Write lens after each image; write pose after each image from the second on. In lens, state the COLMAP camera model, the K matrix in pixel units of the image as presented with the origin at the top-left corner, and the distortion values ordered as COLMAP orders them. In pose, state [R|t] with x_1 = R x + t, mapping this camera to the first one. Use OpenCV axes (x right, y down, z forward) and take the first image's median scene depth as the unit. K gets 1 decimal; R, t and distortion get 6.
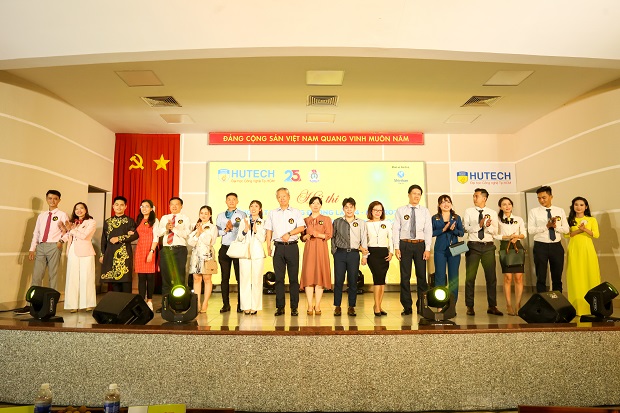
lens RADIAL K [[424.8, 0, 306.8], [0, 424.8, 202.7], [0, 0, 1]] dist [-0.030374, 0.061704]
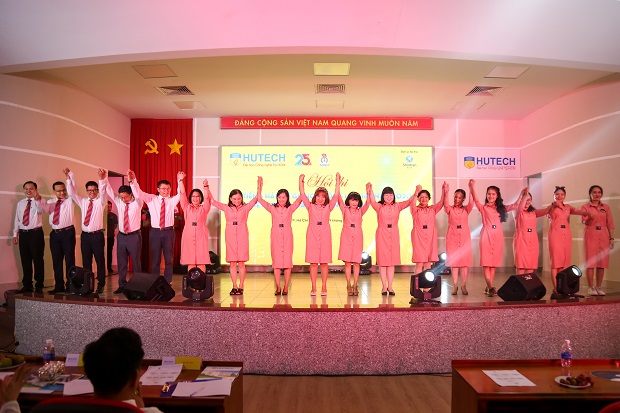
lens RADIAL K [[448.2, 0, 323.2], [0, 448.2, 222.2], [0, 0, 1]] dist [-0.119854, 0.068443]
pose [[0.999988, 0.003395, -0.003624, 0.019256], [-0.003016, 0.994980, 0.100027, -0.022287], [0.003945, -0.100015, 0.994978, -0.079135]]
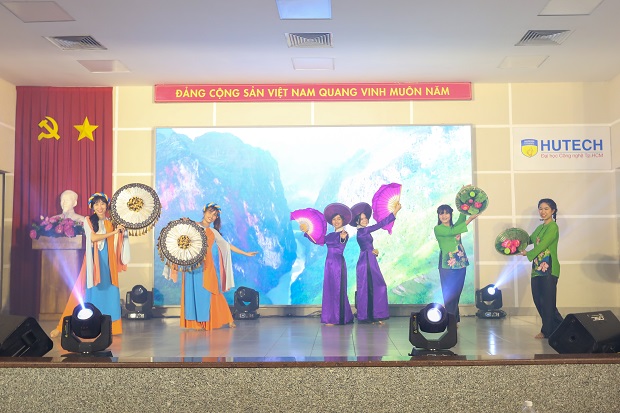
lens RADIAL K [[673.1, 0, 333.7], [0, 673.1, 207.1], [0, 0, 1]] dist [0.015517, 0.074140]
pose [[0.999748, -0.005761, -0.021678, 0.080482], [0.006595, 0.999233, 0.038601, -0.009111], [0.021439, -0.038734, 0.999020, -0.085048]]
